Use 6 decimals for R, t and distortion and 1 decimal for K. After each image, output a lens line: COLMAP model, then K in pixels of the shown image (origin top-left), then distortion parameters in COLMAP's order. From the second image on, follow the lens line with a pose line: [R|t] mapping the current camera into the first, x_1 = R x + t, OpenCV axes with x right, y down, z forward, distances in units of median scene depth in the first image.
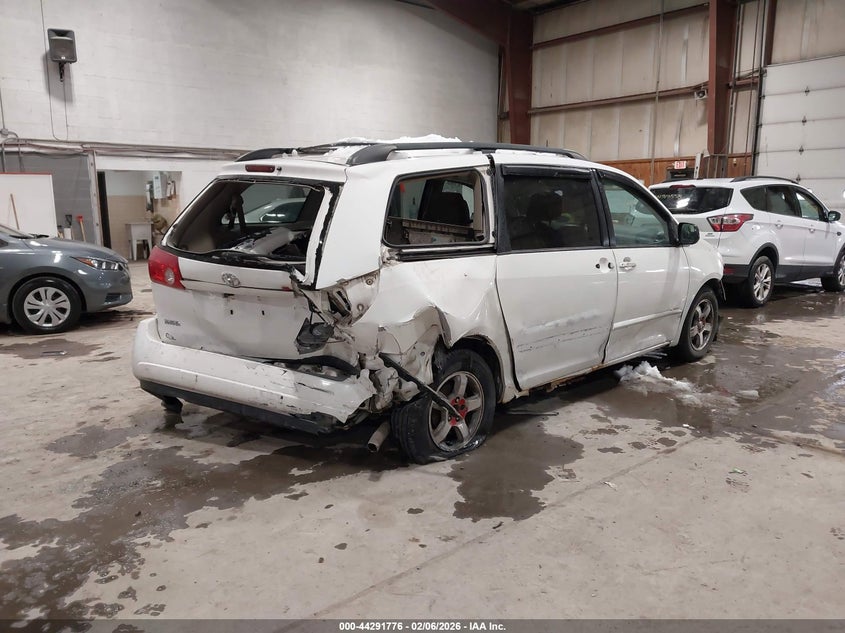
lens RADIAL K [[646.6, 0, 431.6], [0, 646.6, 319.6], [0, 0, 1]] dist [0.001722, 0.001707]
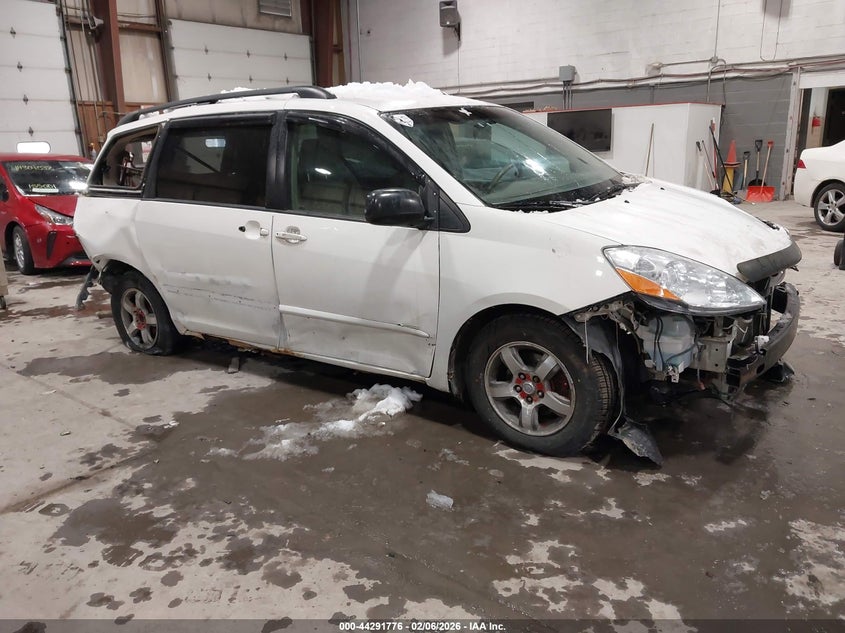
lens RADIAL K [[672.1, 0, 420.1], [0, 672.1, 315.3], [0, 0, 1]] dist [-0.001712, -0.004759]
pose [[0.184366, 0.250369, -0.950434, 1.185297], [-0.143508, 0.963505, 0.225975, -0.208868], [0.972324, 0.094733, 0.213567, 1.043729]]
